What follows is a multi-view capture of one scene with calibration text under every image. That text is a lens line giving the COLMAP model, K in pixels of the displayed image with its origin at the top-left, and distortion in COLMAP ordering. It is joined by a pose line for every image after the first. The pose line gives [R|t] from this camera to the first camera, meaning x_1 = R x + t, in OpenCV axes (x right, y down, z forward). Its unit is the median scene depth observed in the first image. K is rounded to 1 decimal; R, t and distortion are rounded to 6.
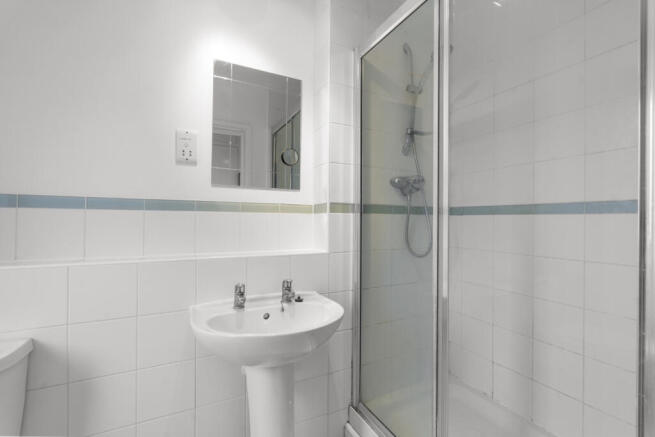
lens RADIAL K [[297.1, 0, 333.1], [0, 297.1, 218.1], [0, 0, 1]] dist [0.002886, 0.001414]
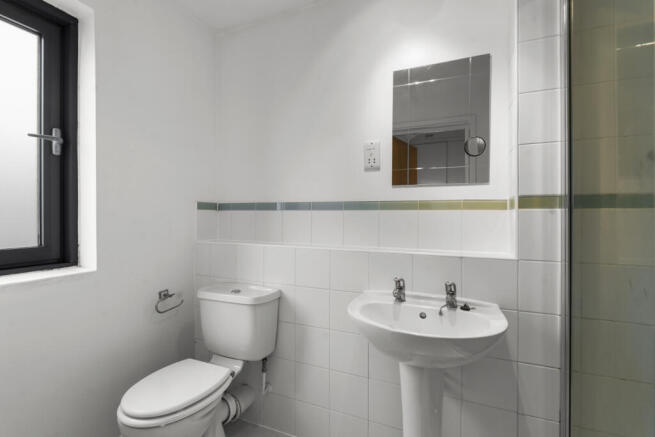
lens RADIAL K [[297.1, 0, 329.8], [0, 297.1, 216.5], [0, 0, 1]] dist [0.002886, 0.001414]
pose [[0.633743, -0.004187, -0.773532, 0.306710], [0.003388, 0.999991, -0.002637, 0.003769], [0.773536, -0.000949, 0.633752, 0.124599]]
